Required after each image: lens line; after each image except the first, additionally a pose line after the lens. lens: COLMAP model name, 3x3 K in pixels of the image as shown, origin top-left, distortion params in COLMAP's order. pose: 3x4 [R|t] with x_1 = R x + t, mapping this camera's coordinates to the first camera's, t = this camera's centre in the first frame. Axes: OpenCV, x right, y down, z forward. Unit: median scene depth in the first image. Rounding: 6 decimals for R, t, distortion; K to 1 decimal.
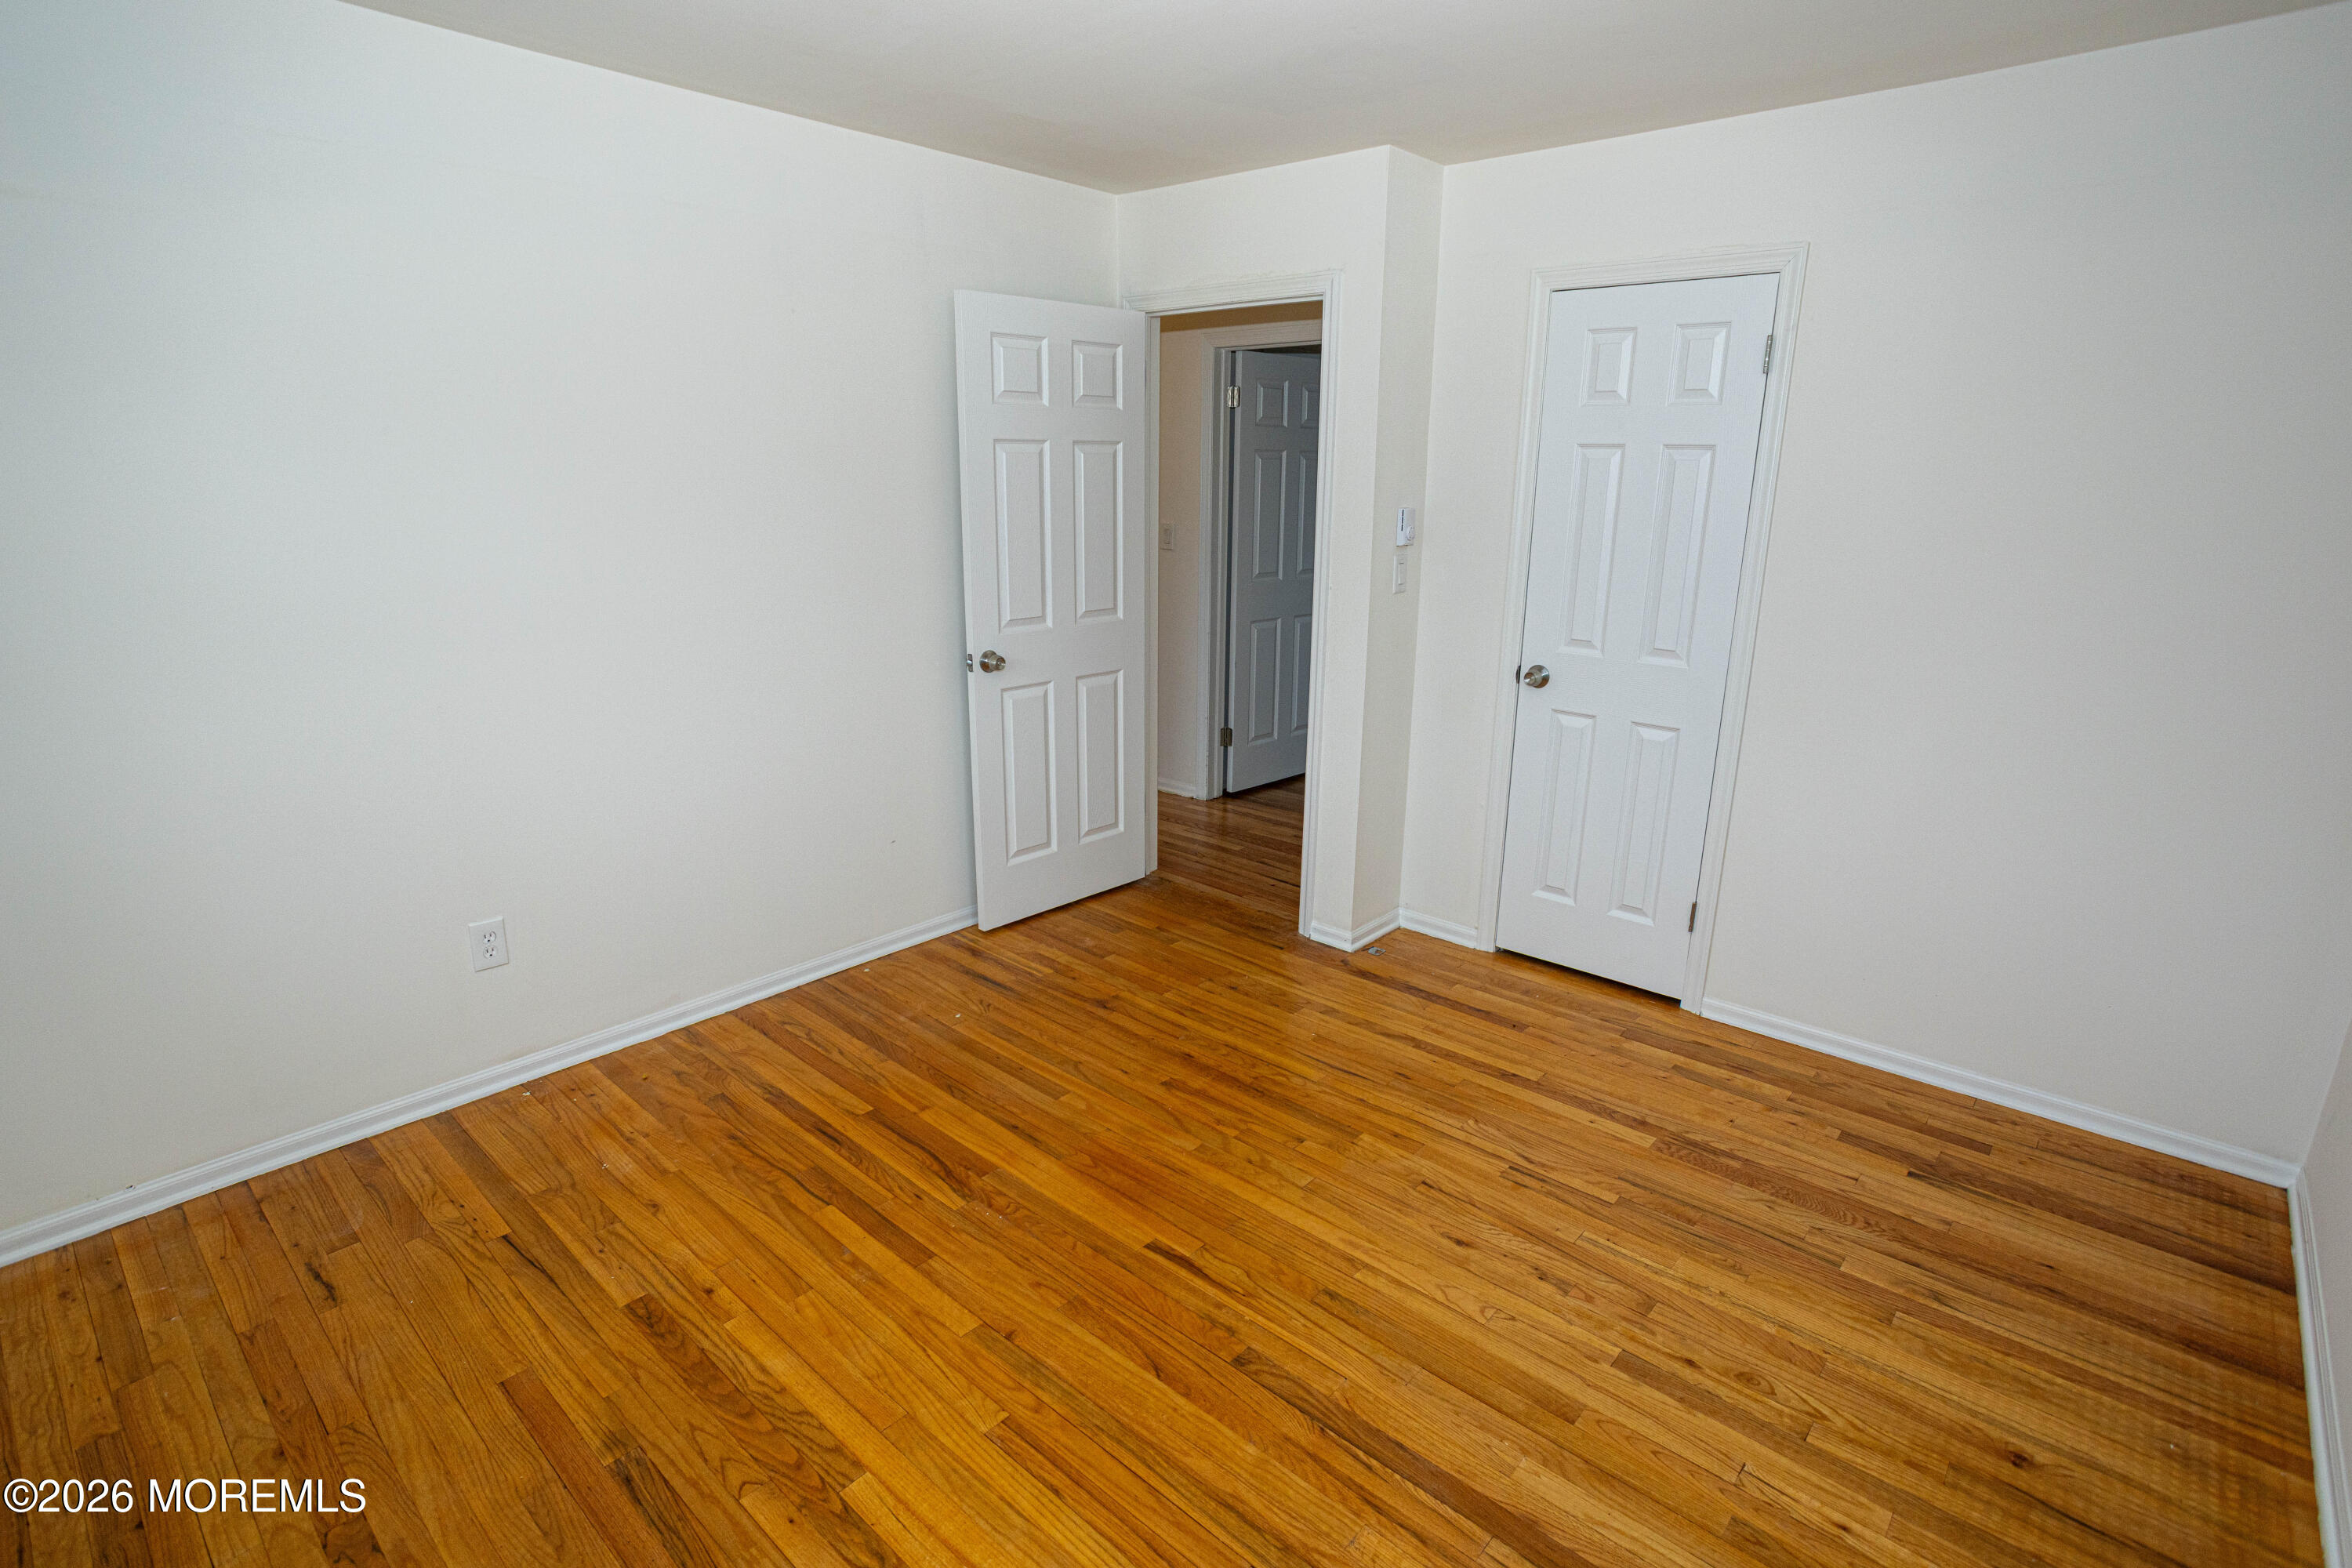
lens RADIAL K [[1157.1, 0, 1167.3], [0, 1157.1, 788.8], [0, 0, 1]] dist [-0.060789, 0.034671]
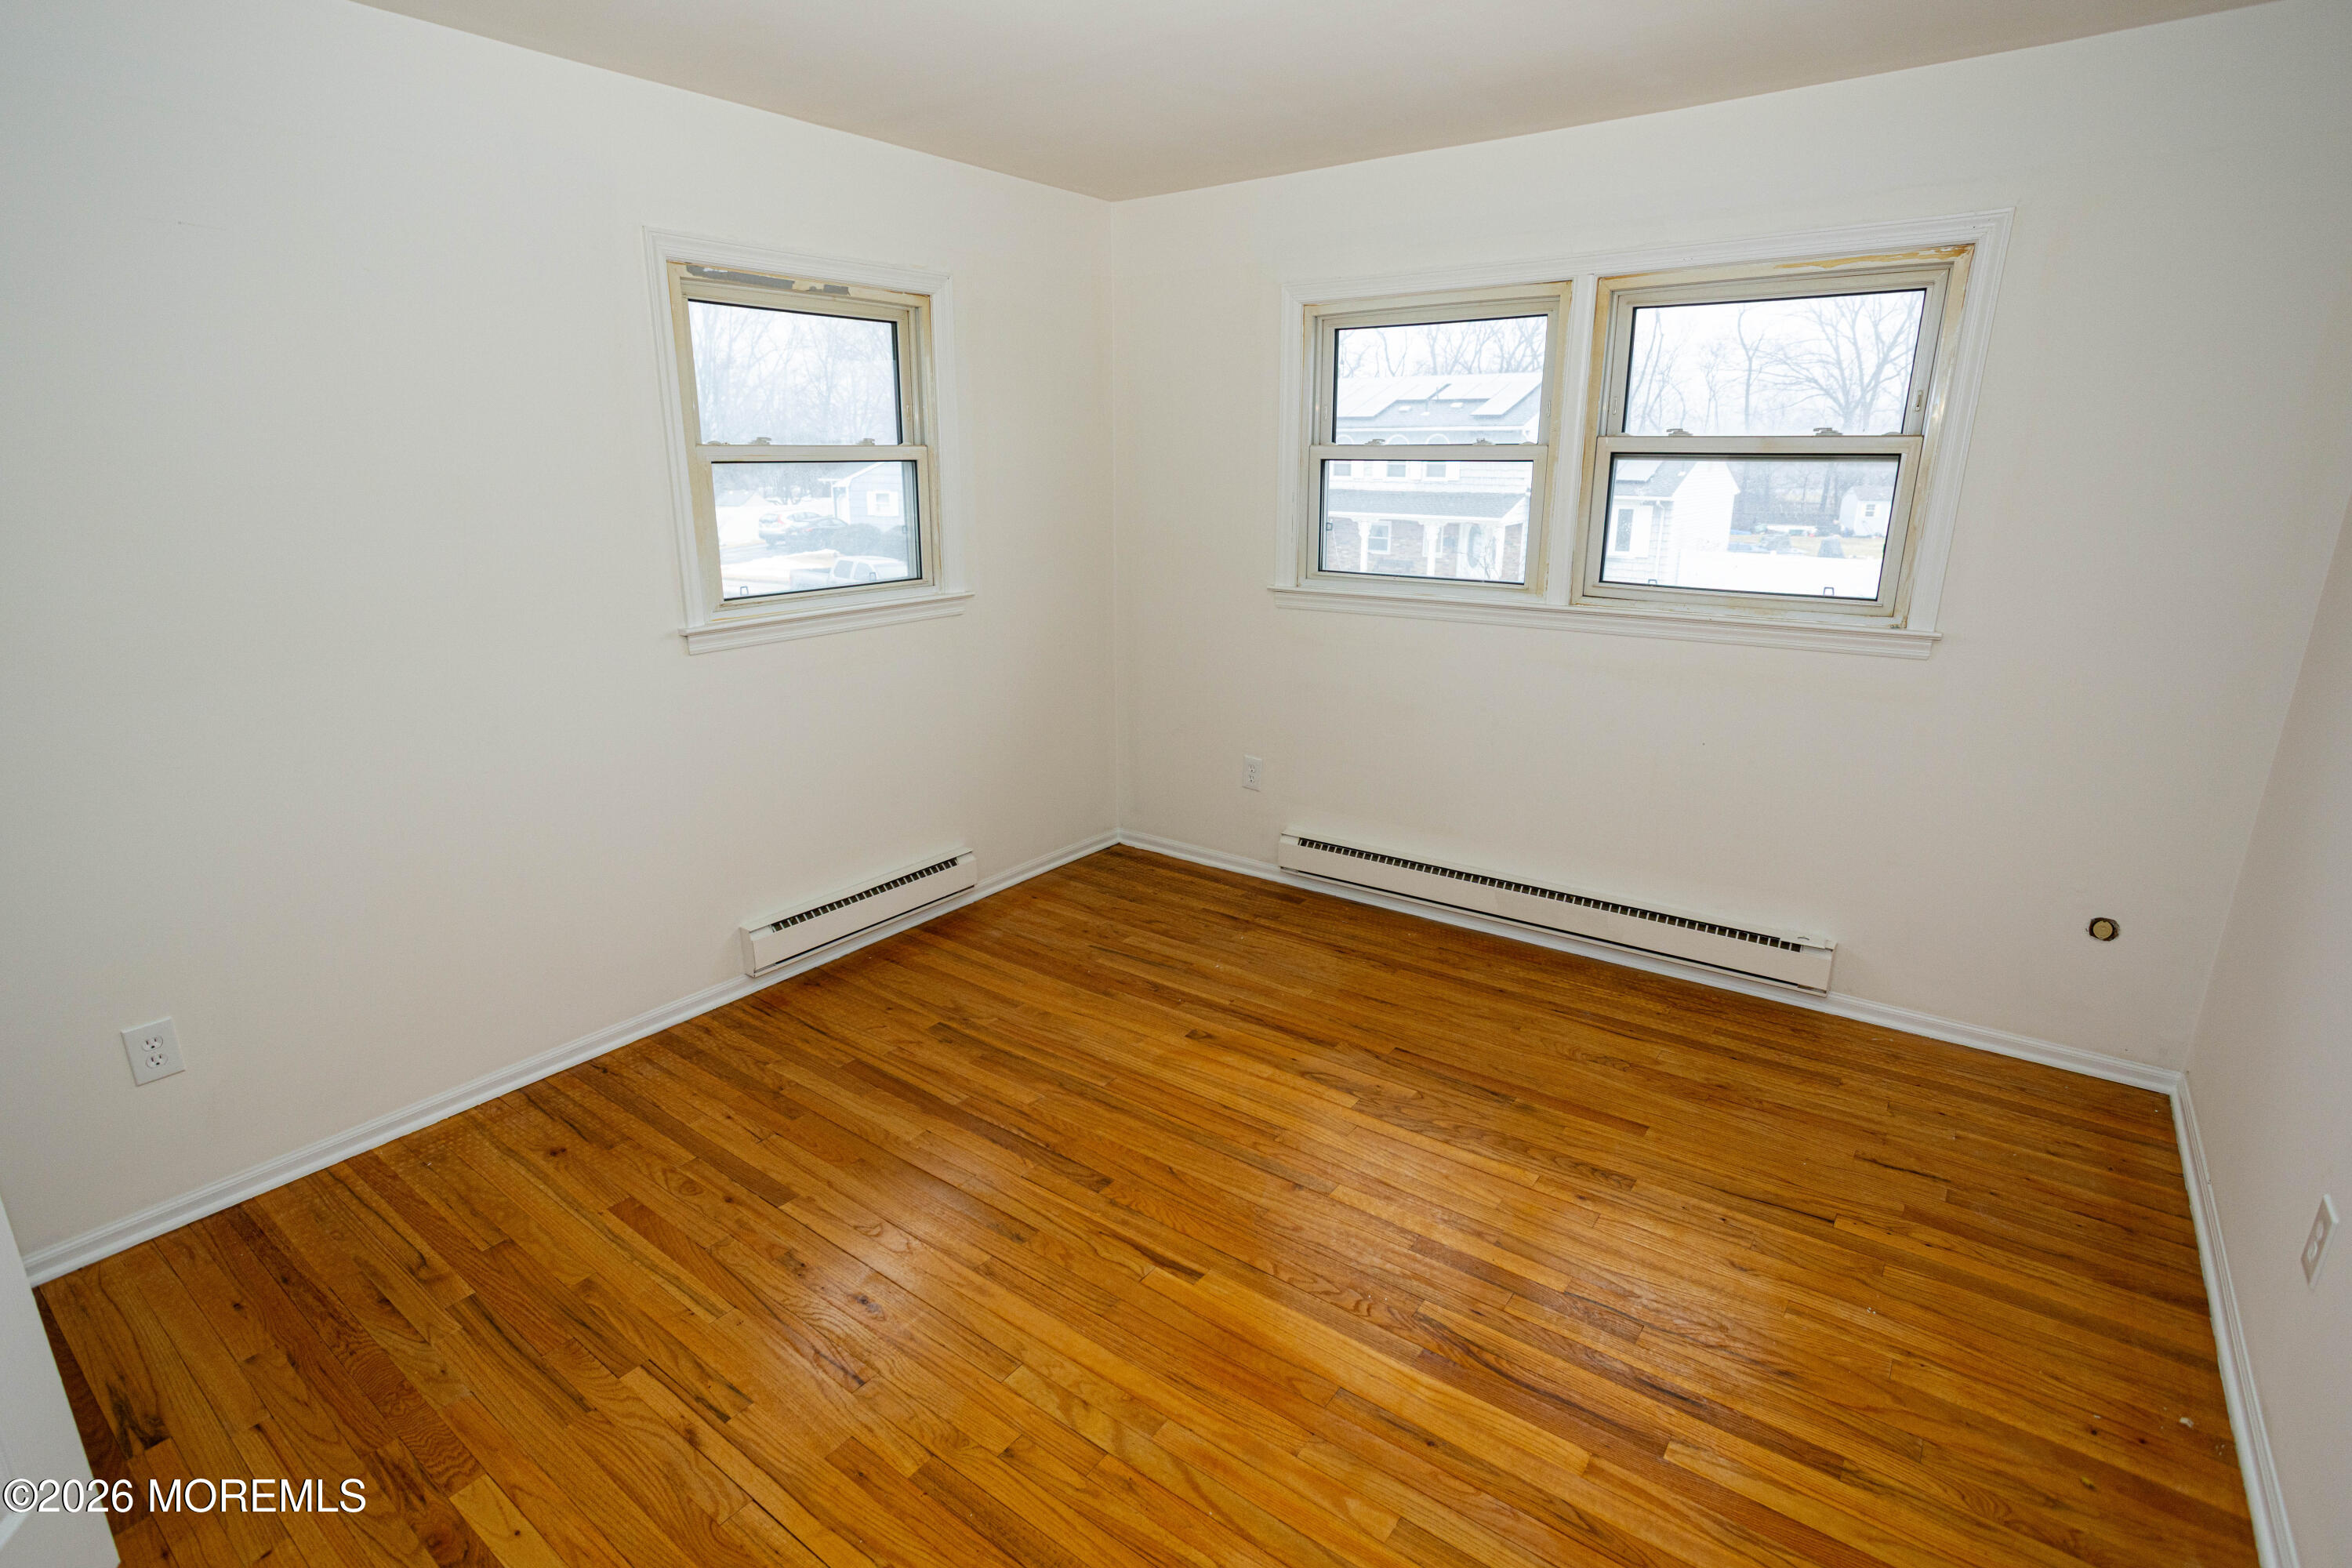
lens RADIAL K [[1150.9, 0, 1169.3], [0, 1150.9, 782.1], [0, 0, 1]] dist [-0.058928, 0.034188]
pose [[-0.995629, 0.019224, -0.091394, 0.079674], [-0.031703, 0.850914, 0.524347, -0.407591], [0.087849, 0.524952, -0.846586, 1.453966]]
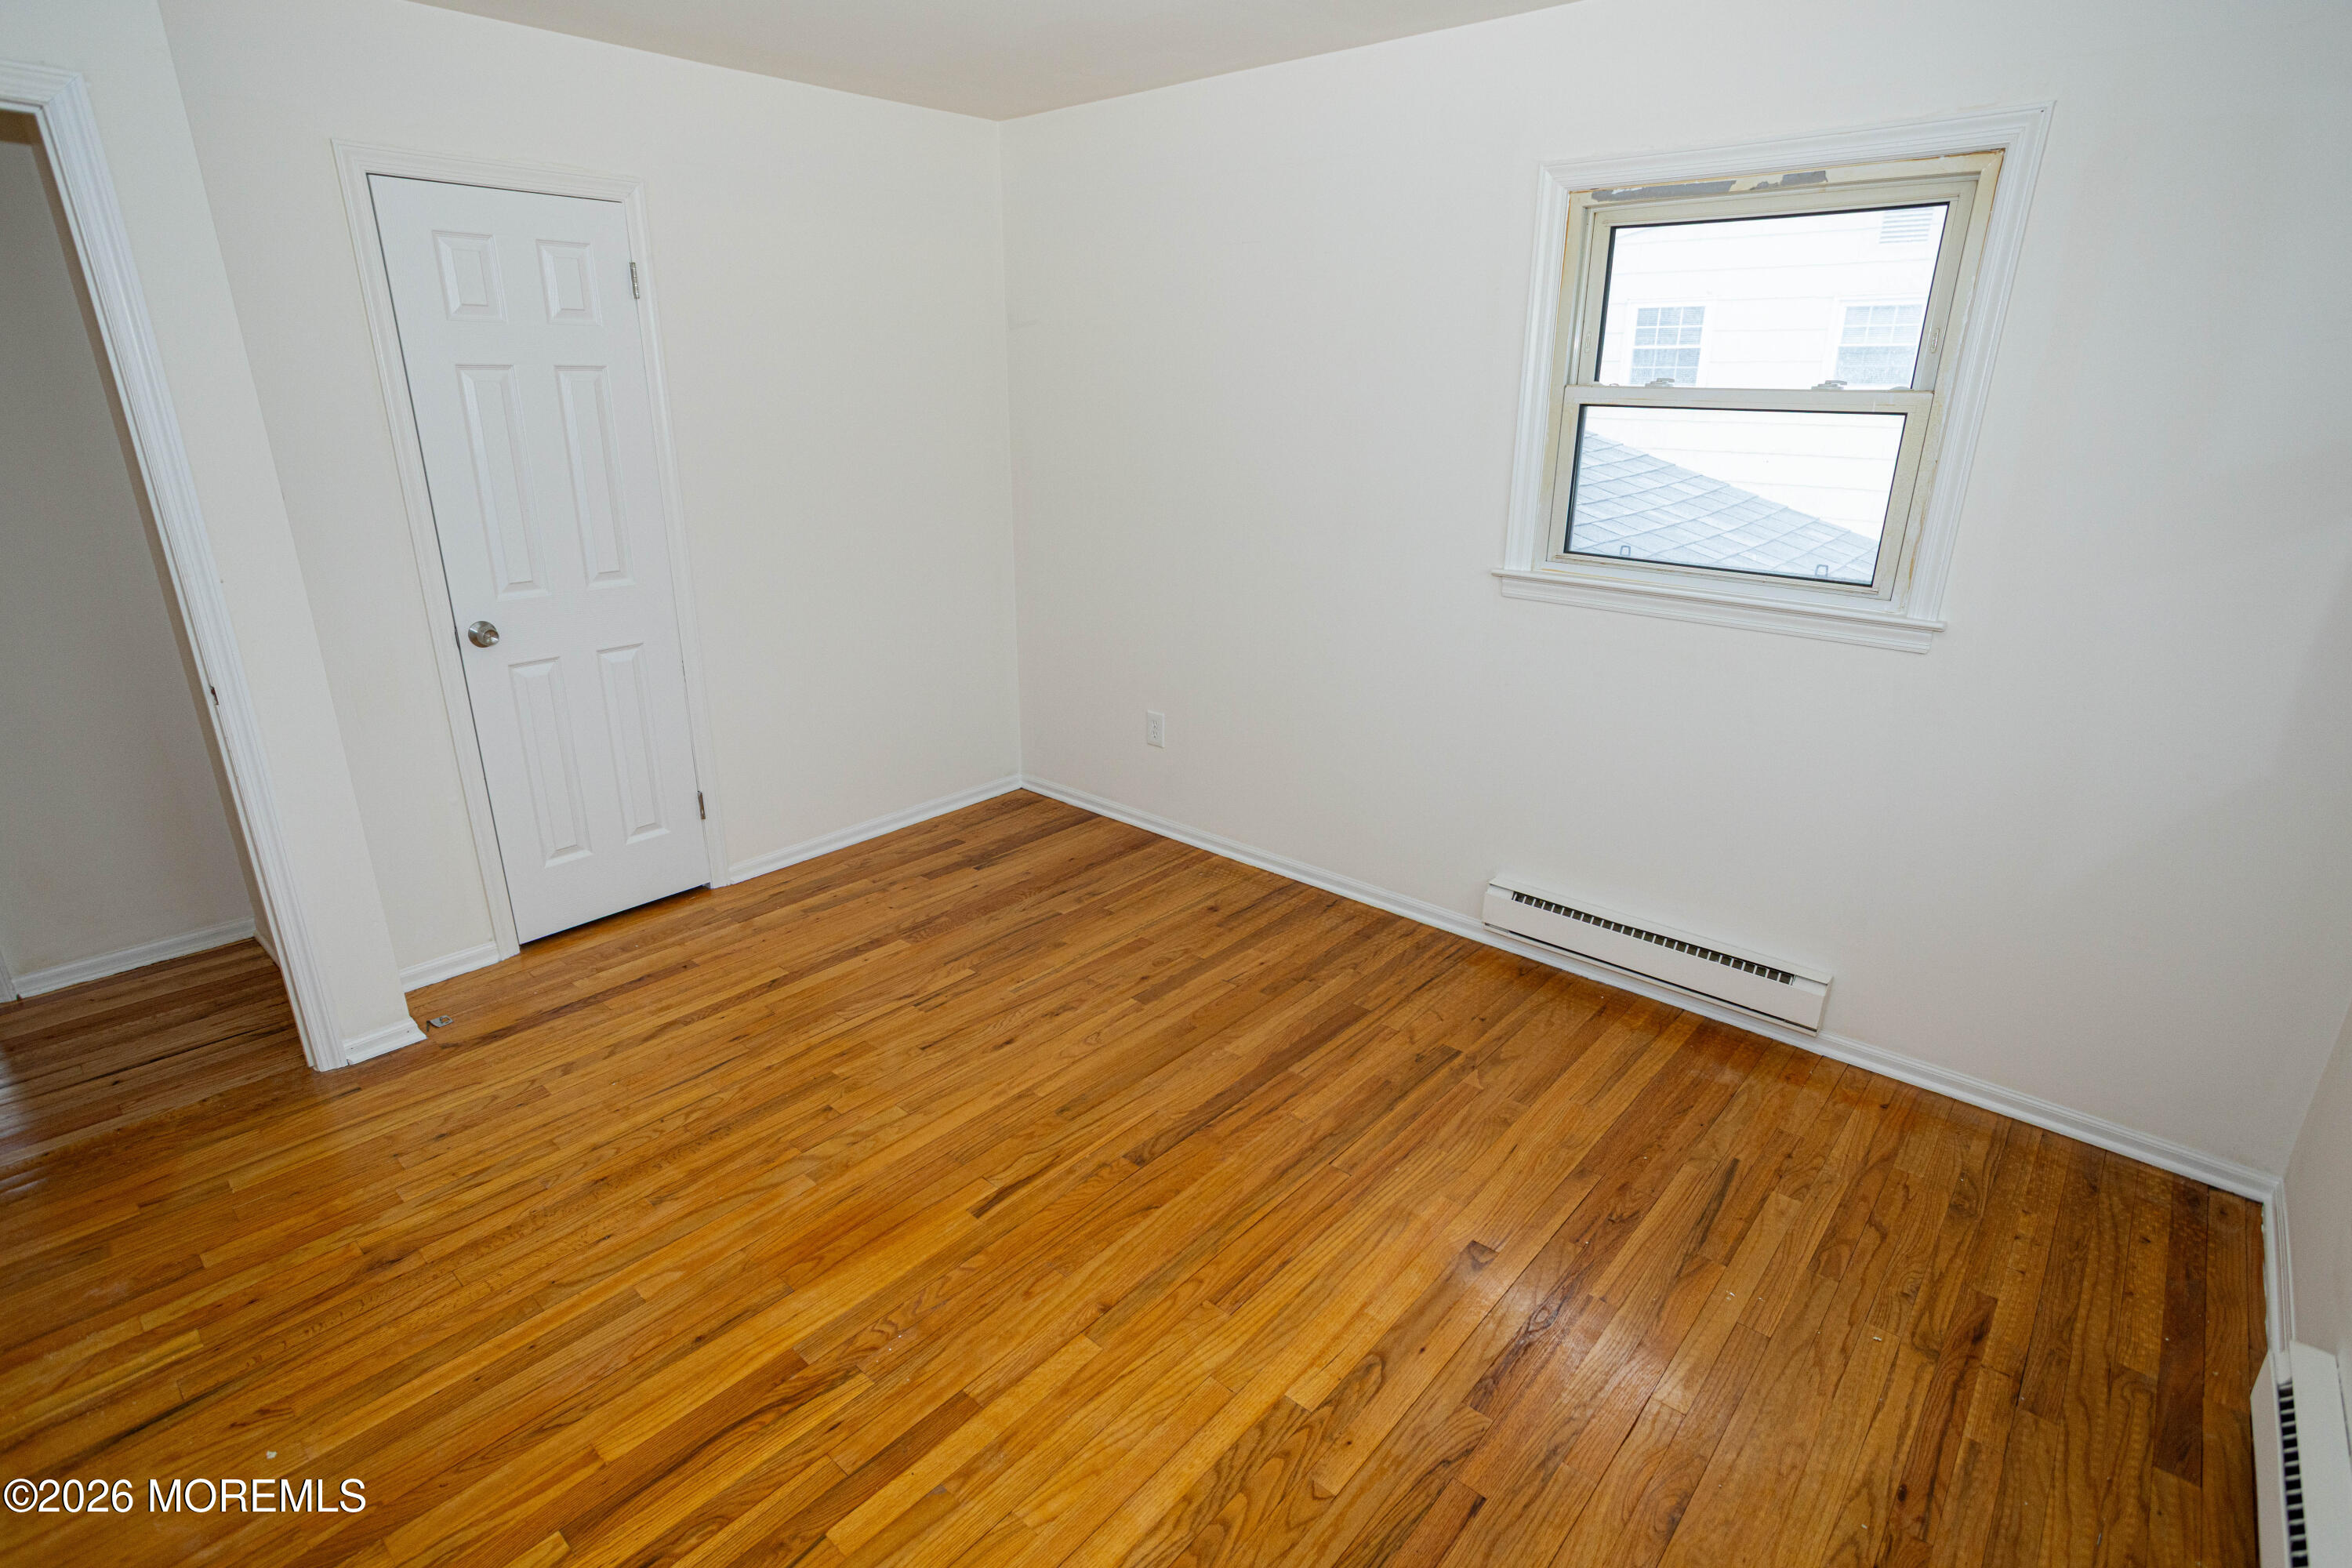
lens RADIAL K [[1157.1, 0, 1167.3], [0, 1157.1, 788.8], [0, 0, 1]] dist [-0.060789, 0.034671]
pose [[-0.010870, -0.336831, 0.941502, -0.742384], [0.266079, 0.906637, 0.327430, -0.185237], [-0.963890, 0.254073, 0.079769, 0.621978]]
